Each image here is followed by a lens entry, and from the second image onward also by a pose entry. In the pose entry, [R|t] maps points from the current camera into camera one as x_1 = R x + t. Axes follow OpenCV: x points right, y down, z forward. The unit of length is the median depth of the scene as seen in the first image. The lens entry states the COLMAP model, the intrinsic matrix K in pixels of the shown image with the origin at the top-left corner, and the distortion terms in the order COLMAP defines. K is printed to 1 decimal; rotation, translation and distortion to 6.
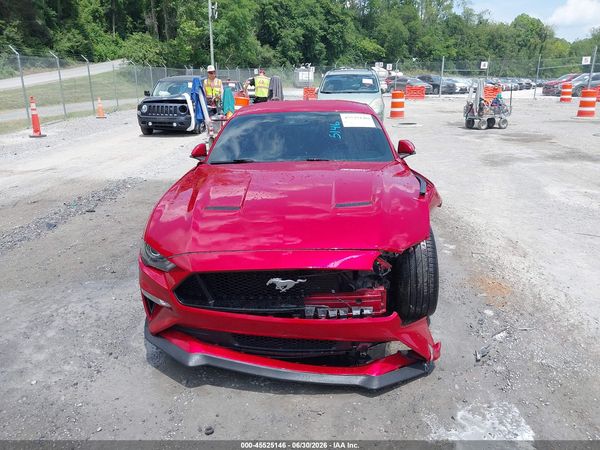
lens RADIAL K [[472.9, 0, 300.6], [0, 472.9, 226.2], [0, 0, 1]] dist [0.028234, -0.023004]
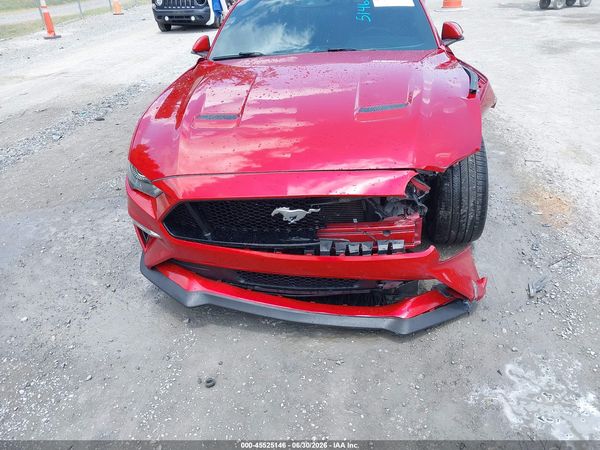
lens RADIAL K [[472.9, 0, 303.5], [0, 472.9, 228.6], [0, 0, 1]] dist [0.028234, -0.023004]
pose [[0.997710, -0.008413, -0.067119, 0.030341], [0.022191, 0.978033, 0.207264, -0.016138], [0.063901, -0.208279, 0.975980, 0.177784]]
